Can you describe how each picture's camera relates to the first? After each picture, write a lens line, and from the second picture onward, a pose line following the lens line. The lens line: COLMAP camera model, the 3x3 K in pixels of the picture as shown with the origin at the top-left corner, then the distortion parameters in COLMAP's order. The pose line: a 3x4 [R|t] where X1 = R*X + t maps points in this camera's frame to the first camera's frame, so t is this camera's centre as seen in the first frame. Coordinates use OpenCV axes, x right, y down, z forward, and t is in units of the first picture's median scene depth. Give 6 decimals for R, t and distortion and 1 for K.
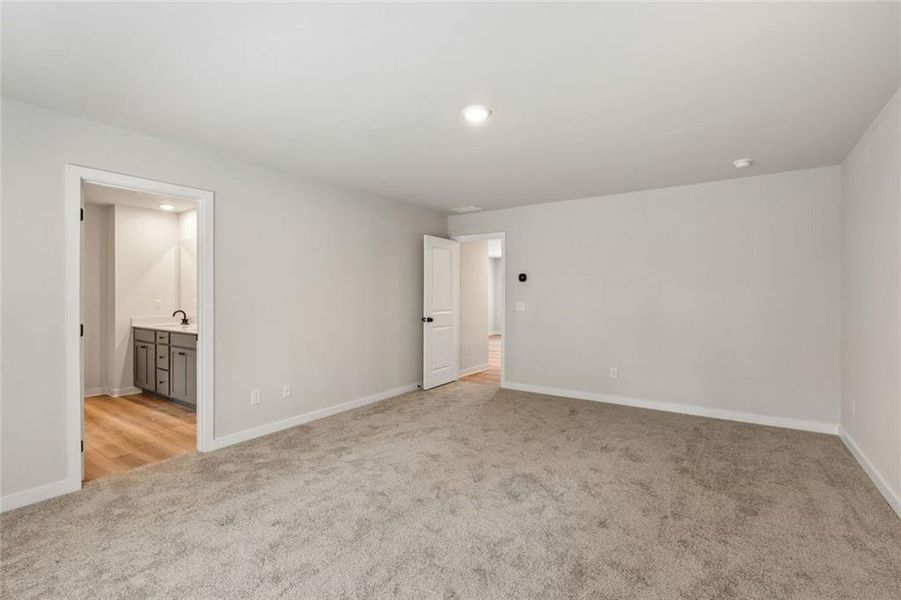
lens RADIAL K [[412.5, 0, 454.9], [0, 412.5, 299.9], [0, 0, 1]] dist [-0.012767, -0.000283]
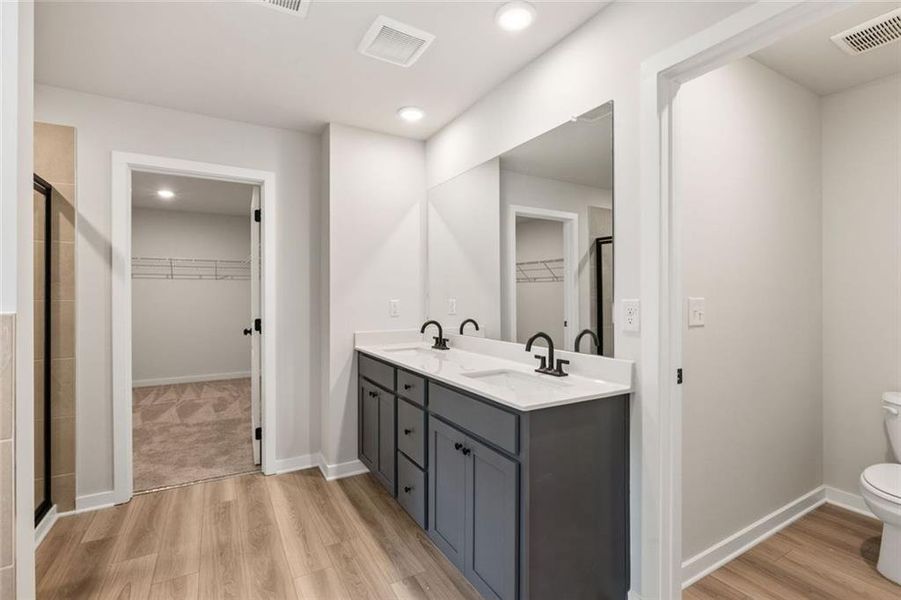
lens RADIAL K [[412.5, 0, 449.8], [0, 412.5, 297.4], [0, 0, 1]] dist [-0.012767, -0.000283]
pose [[0.897494, 0.001150, -0.441025, -0.448956], [-0.001703, 0.999998, -0.000858, -0.003091], [0.441023, 0.001521, 0.897494, 0.580578]]
